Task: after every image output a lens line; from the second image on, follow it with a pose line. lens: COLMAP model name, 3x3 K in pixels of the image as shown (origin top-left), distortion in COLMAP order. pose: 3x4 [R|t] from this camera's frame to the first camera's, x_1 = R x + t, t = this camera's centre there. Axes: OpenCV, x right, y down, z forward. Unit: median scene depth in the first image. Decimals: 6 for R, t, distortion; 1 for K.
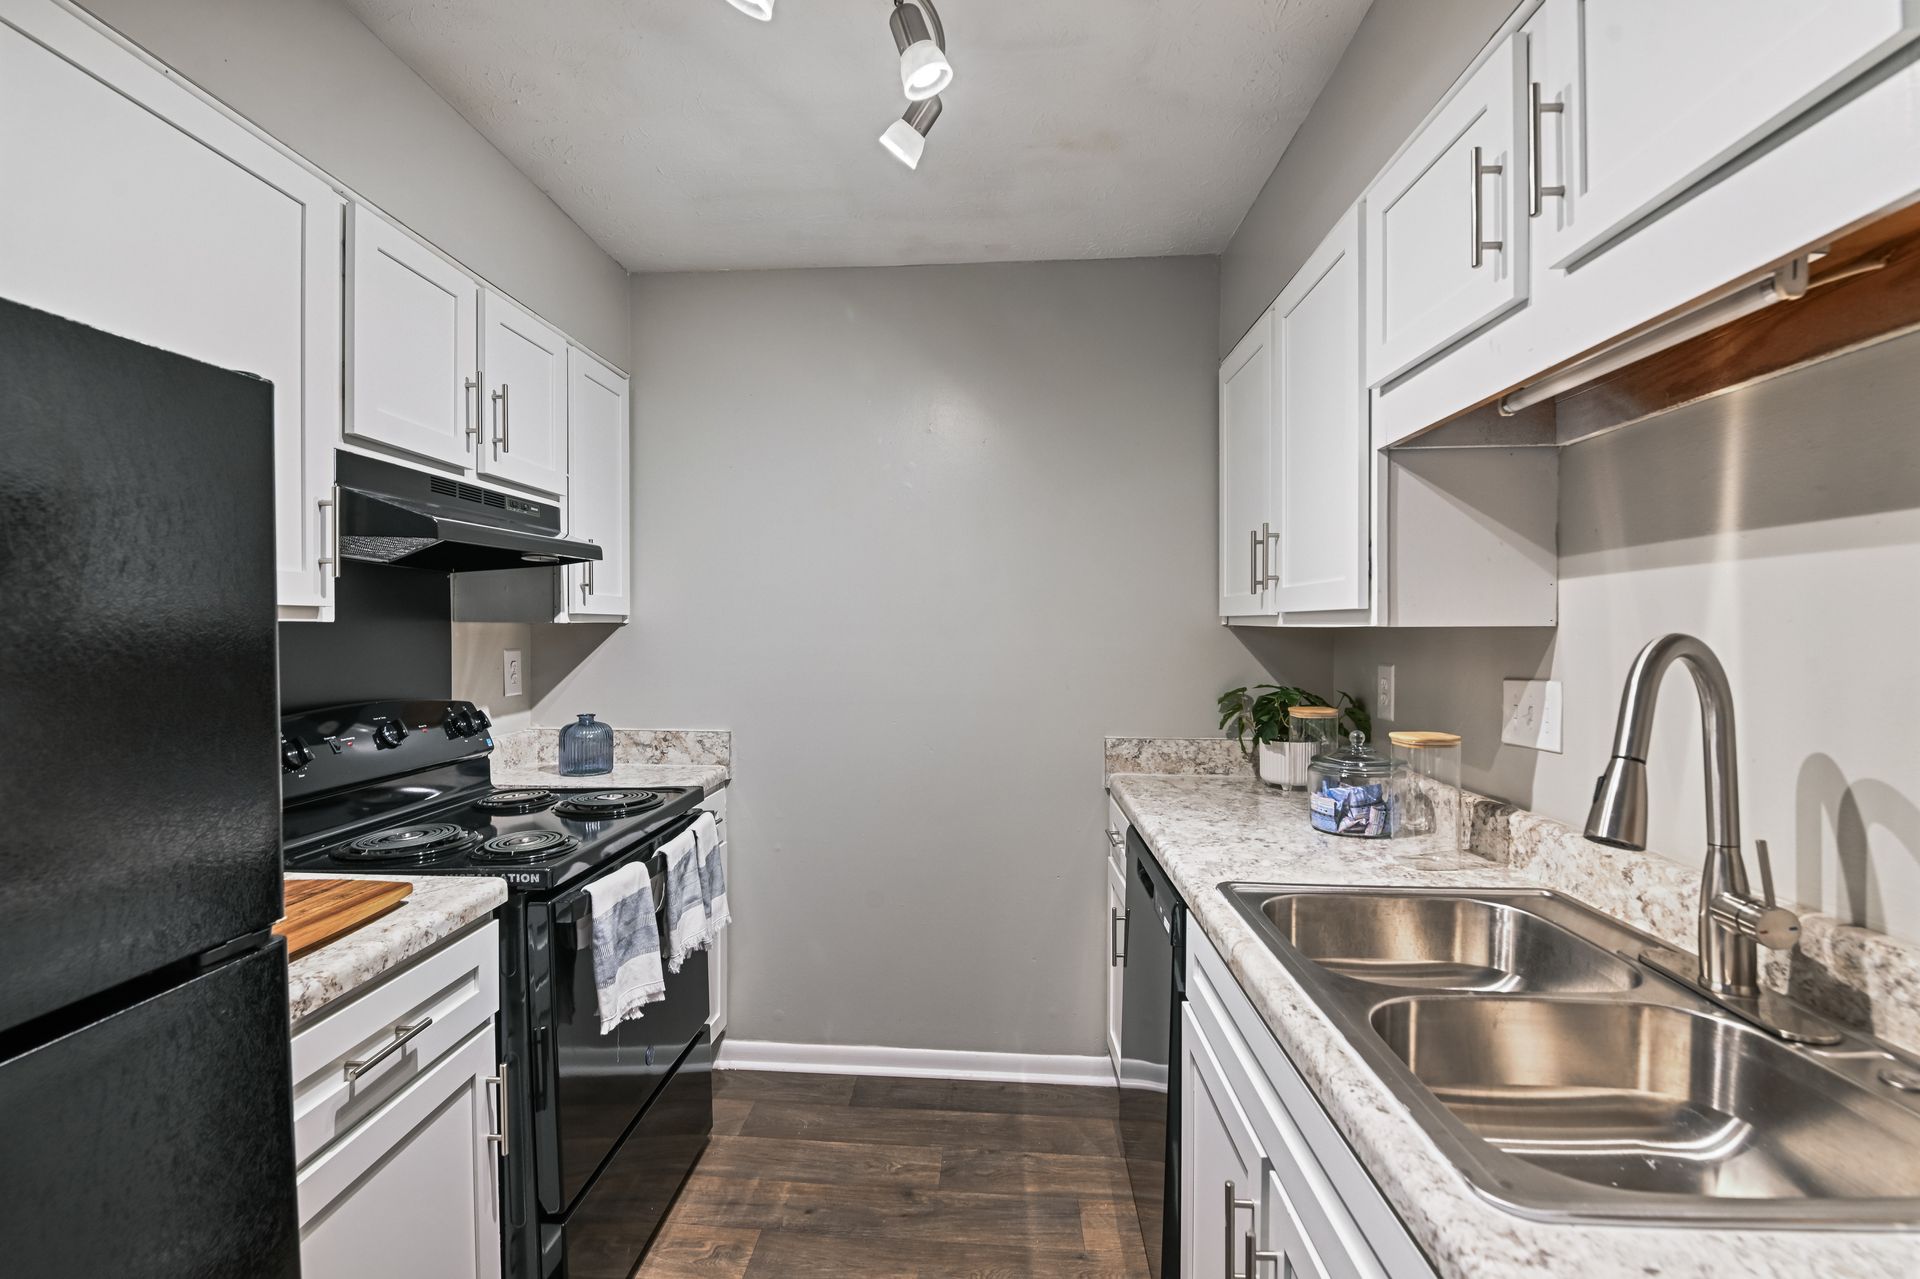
lens RADIAL K [[853.9, 0, 960.0], [0, 853.9, 639.5], [0, 0, 1]] dist [-0.000924, -0.011238]
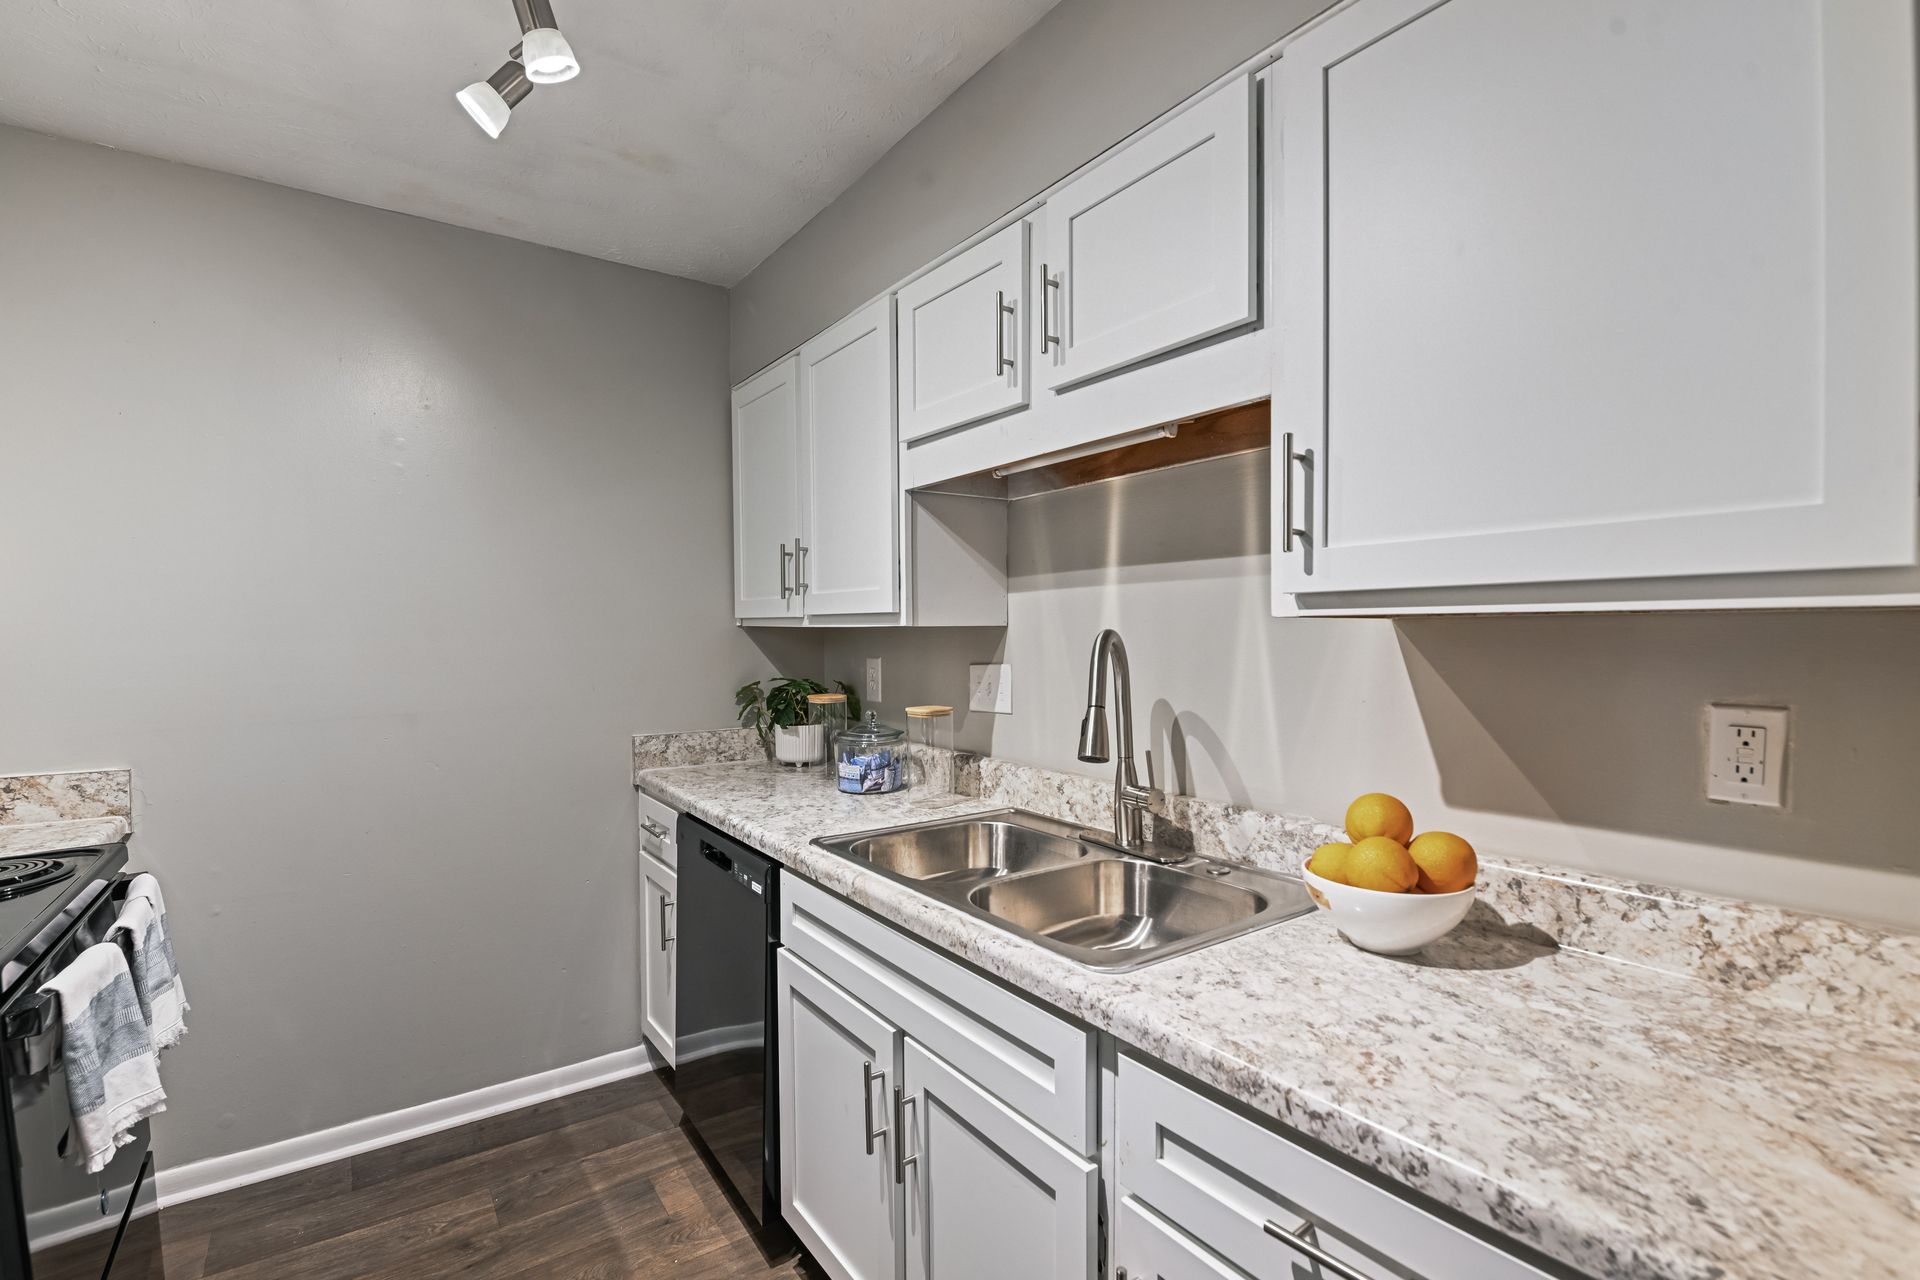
lens RADIAL K [[841.0, 0, 958.4], [0, 841.0, 652.2], [0, 0, 1]] dist [0.002187, -0.010730]
pose [[0.768937, -0.020834, 0.638985, -0.268026], [0.013079, 0.999772, 0.016858, 0.003734], [-0.639191, -0.004606, 0.769034, -0.037360]]
